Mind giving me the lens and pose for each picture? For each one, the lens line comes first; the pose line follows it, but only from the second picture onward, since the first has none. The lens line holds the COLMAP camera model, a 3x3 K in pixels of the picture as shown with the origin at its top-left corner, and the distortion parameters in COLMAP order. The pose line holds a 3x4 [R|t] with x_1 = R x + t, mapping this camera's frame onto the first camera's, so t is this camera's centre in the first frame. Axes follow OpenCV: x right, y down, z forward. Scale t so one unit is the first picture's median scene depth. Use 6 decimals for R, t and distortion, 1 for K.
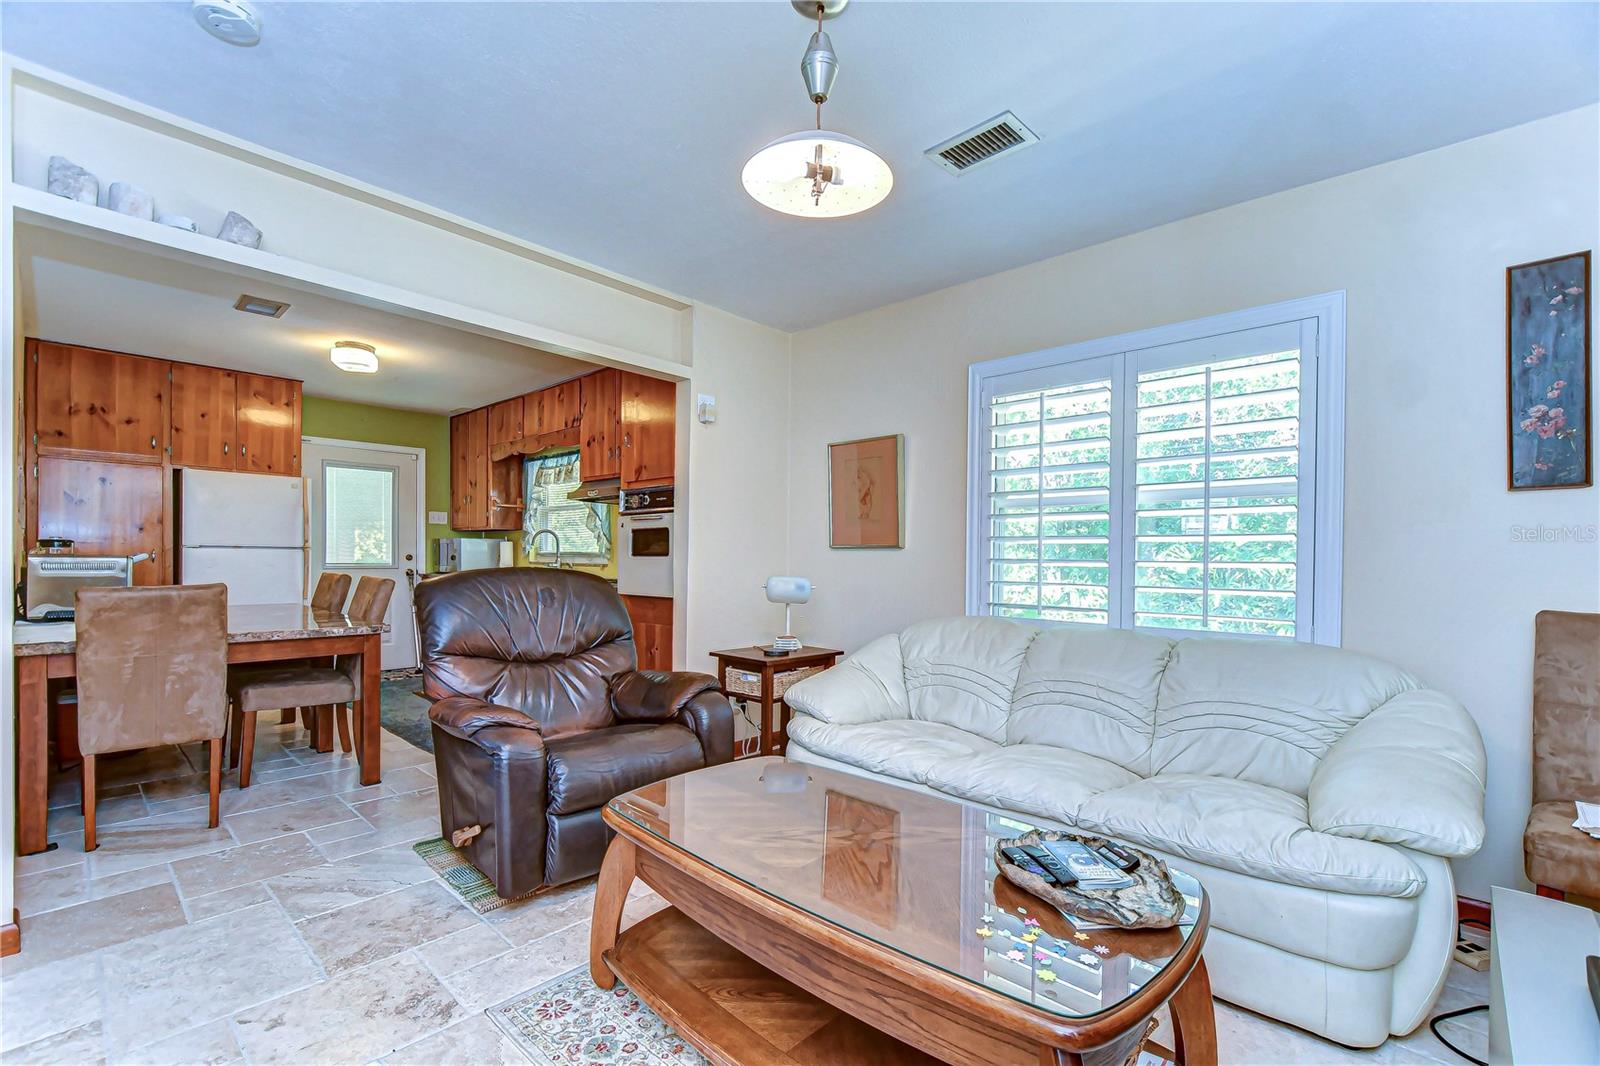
lens RADIAL K [[693.0, 0, 799.3], [0, 693.0, 564.8], [0, 0, 1]] dist [0.000161, -0.007339]
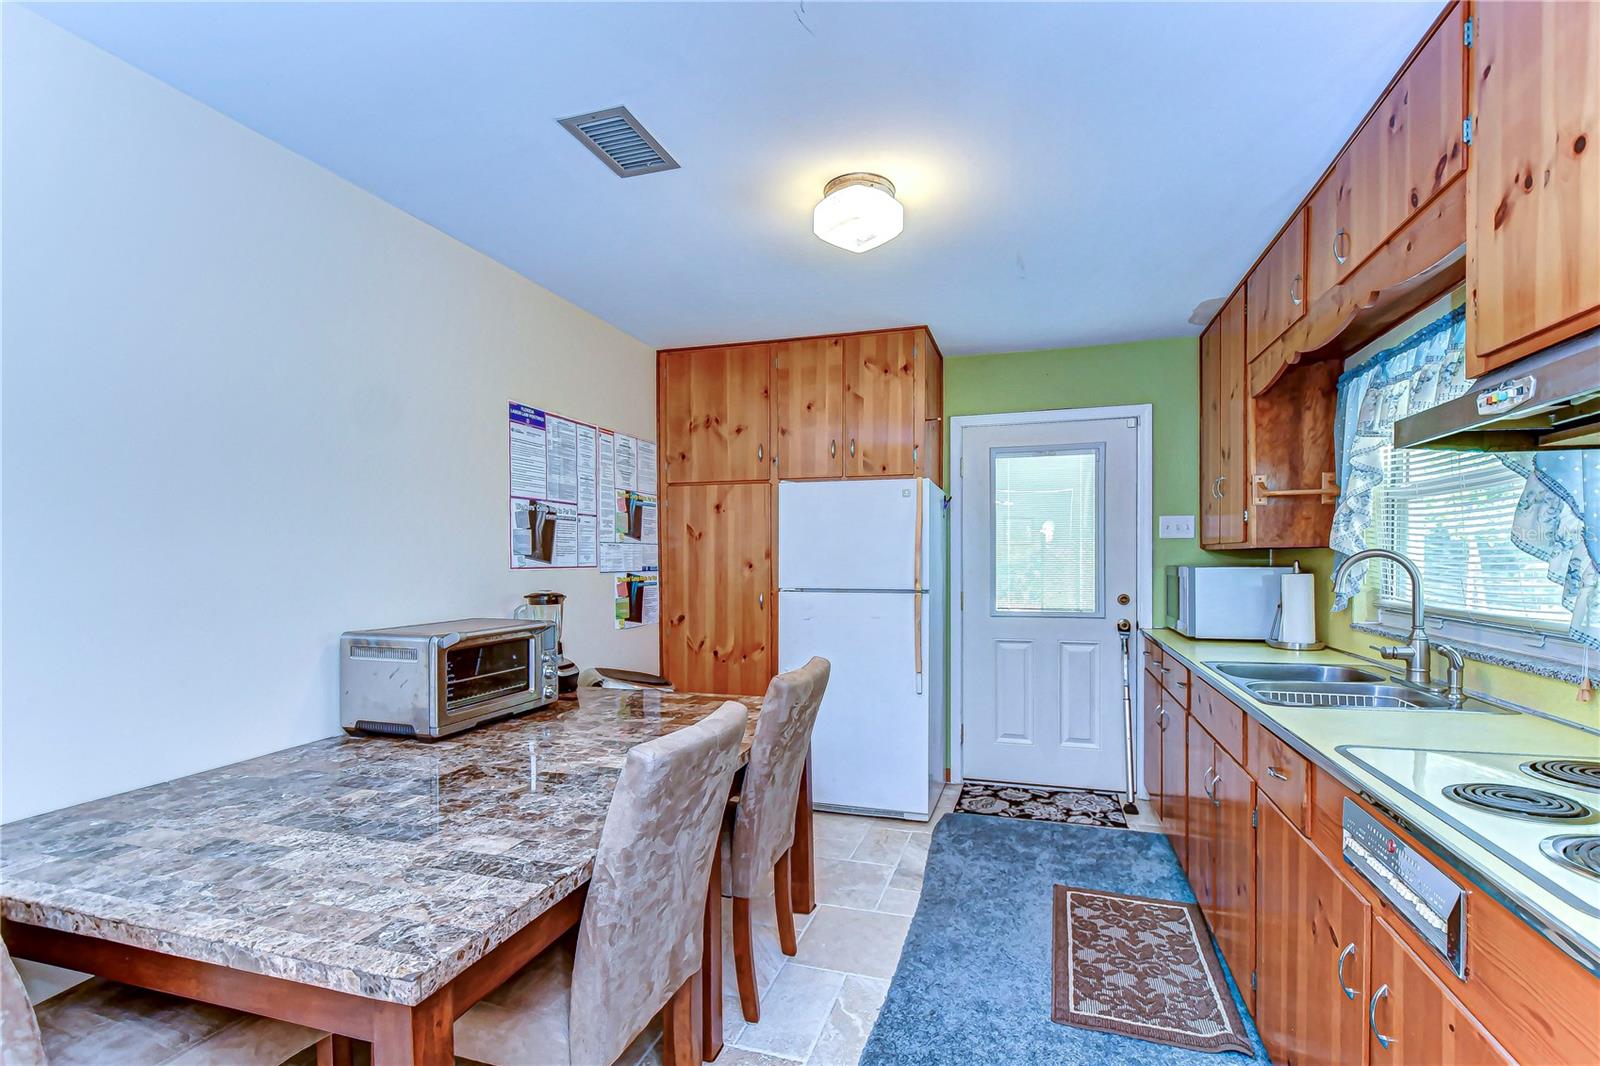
lens RADIAL K [[728.2, 0, 808.5], [0, 728.2, 565.5], [0, 0, 1]] dist [0.018080, -0.014643]
pose [[0.436667, -0.002879, -0.899619, -0.184080], [-0.001209, 0.999992, -0.003787, -0.048976], [0.899622, 0.002741, 0.436660, 0.686596]]
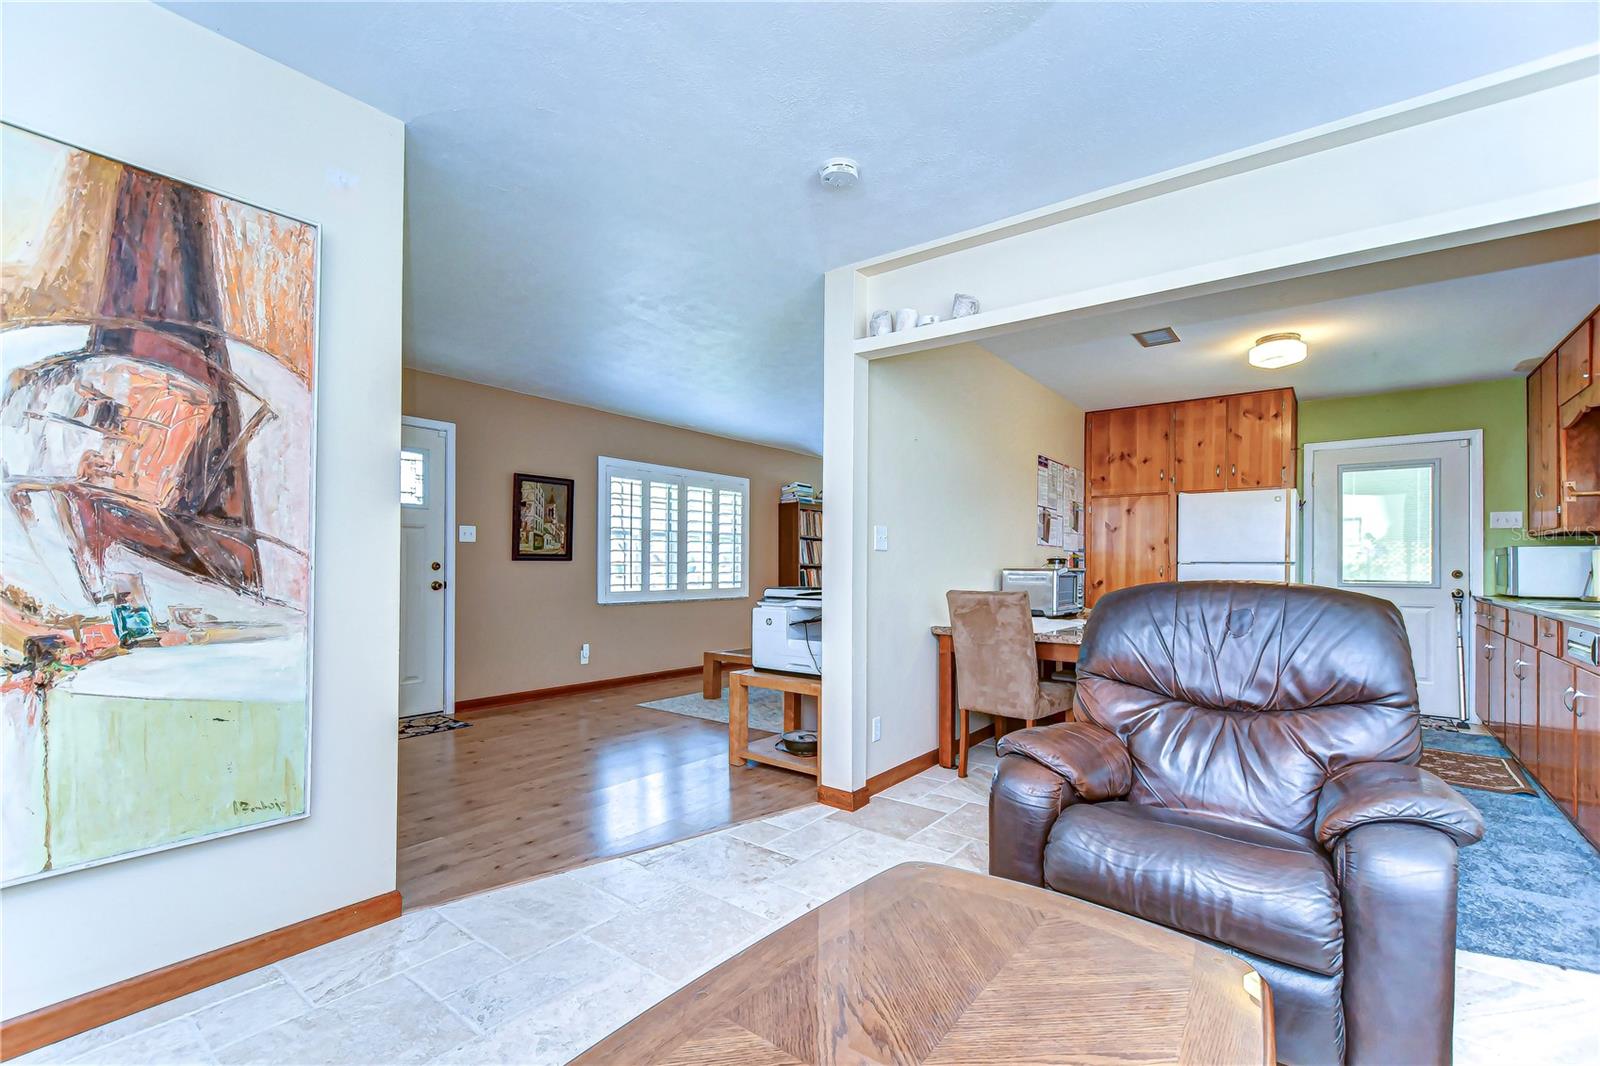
lens RADIAL K [[693.0, 0, 799.3], [0, 693.0, 564.8], [0, 0, 1]] dist [0.000161, -0.007339]
pose [[0.090089, -0.012213, -0.995859, 0.184142], [-0.016611, 0.999767, -0.013763, 0.002714], [0.995795, 0.017783, 0.089865, 0.274017]]
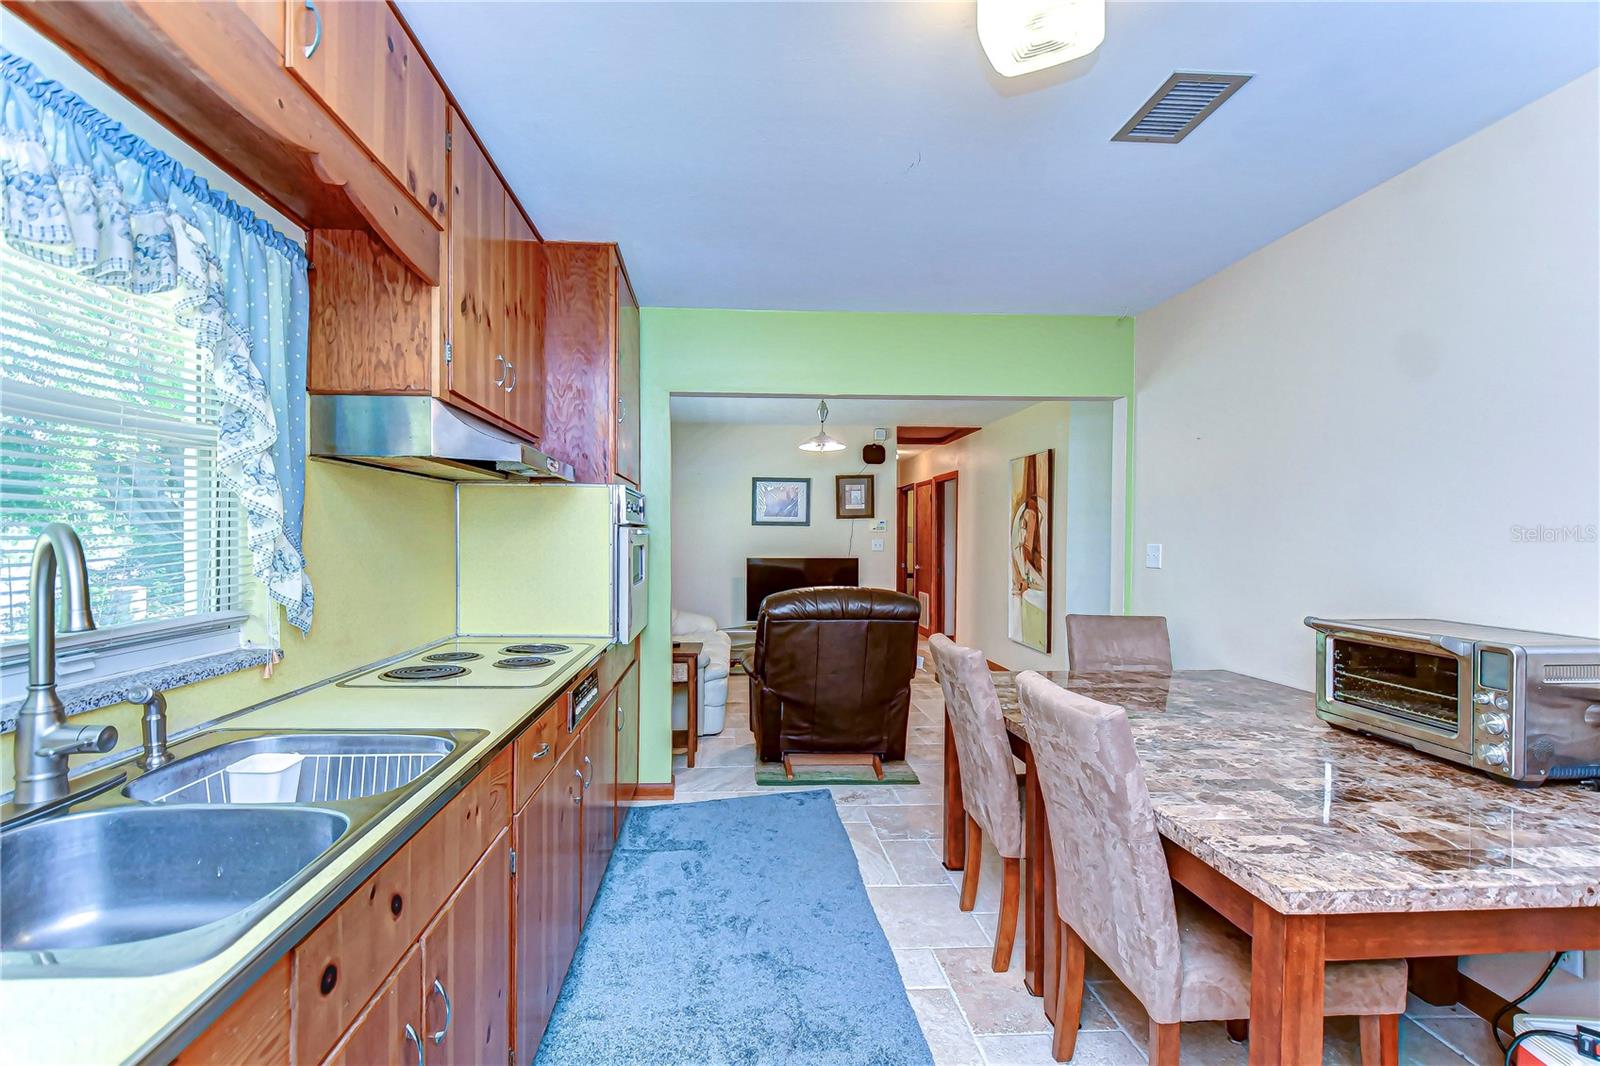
lens RADIAL K [[731.9, 0, 800.0], [0, 731.9, 533.0], [0, 0, 1]] dist [0.016104, -0.010436]
pose [[-0.748186, -0.012488, 0.663372, -0.723080], [-0.011598, 0.999916, 0.005744, -0.059208], [-0.663388, -0.003396, -0.748268, 1.210706]]
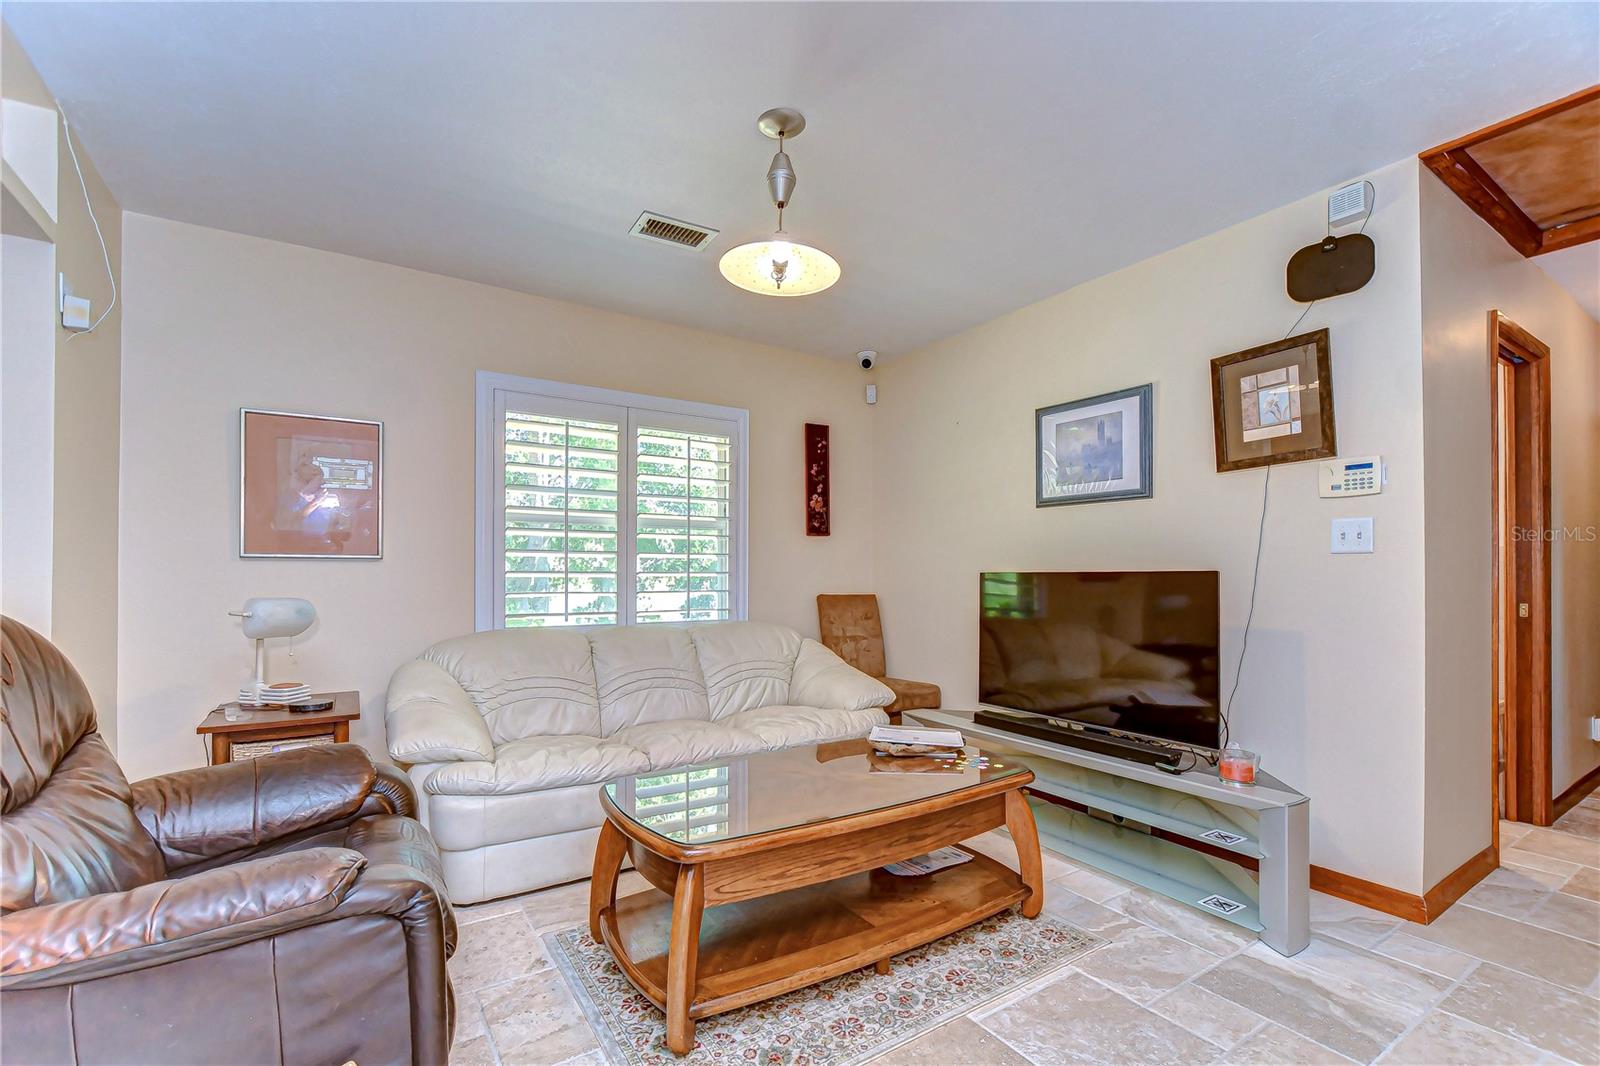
lens RADIAL K [[693.0, 0, 799.3], [0, 693.0, 564.8], [0, 0, 1]] dist [0.000161, -0.007339]
pose [[0.239220, -0.002312, 0.970963, -0.391714], [0.006900, 0.999976, 0.000681, -0.009619], [-0.970941, 0.006537, 0.239230, 0.225746]]
